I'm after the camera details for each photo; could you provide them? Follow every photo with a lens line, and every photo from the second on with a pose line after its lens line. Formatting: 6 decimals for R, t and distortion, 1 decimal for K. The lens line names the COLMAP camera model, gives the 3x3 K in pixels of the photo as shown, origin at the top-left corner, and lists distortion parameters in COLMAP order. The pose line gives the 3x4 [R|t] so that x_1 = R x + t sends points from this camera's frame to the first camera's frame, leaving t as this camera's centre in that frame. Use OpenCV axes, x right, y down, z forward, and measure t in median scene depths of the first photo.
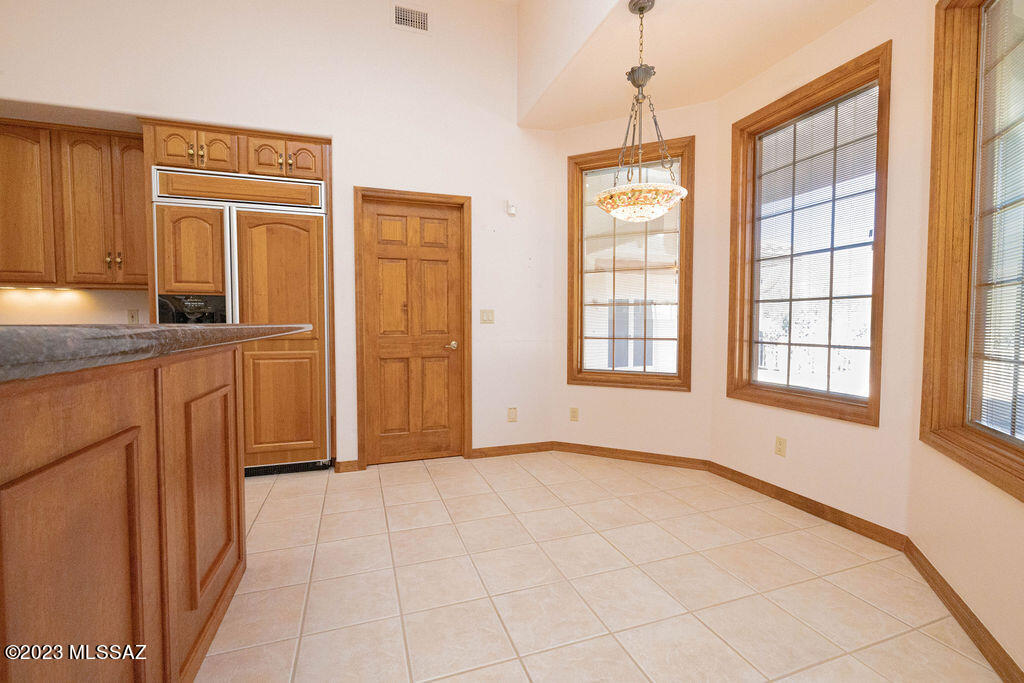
lens RADIAL K [[426.7, 0, 510.2], [0, 426.7, 338.8], [0, 0, 1]] dist [-0.003470, -0.000270]
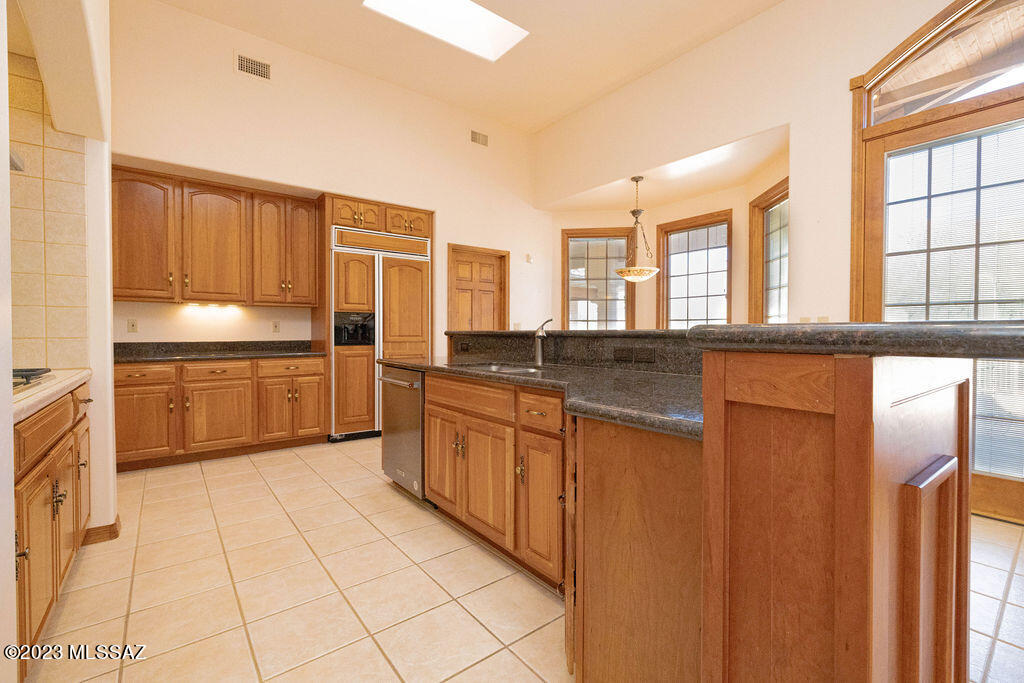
lens RADIAL K [[460.3, 0, 485.0], [0, 460.3, 340.2], [0, 0, 1]] dist [0.003327, 0.000087]
pose [[0.950460, -0.003287, 0.310828, -0.784542], [0.011941, 0.999592, -0.025944, 0.039754], [-0.310616, 0.028370, 0.950112, -0.634782]]
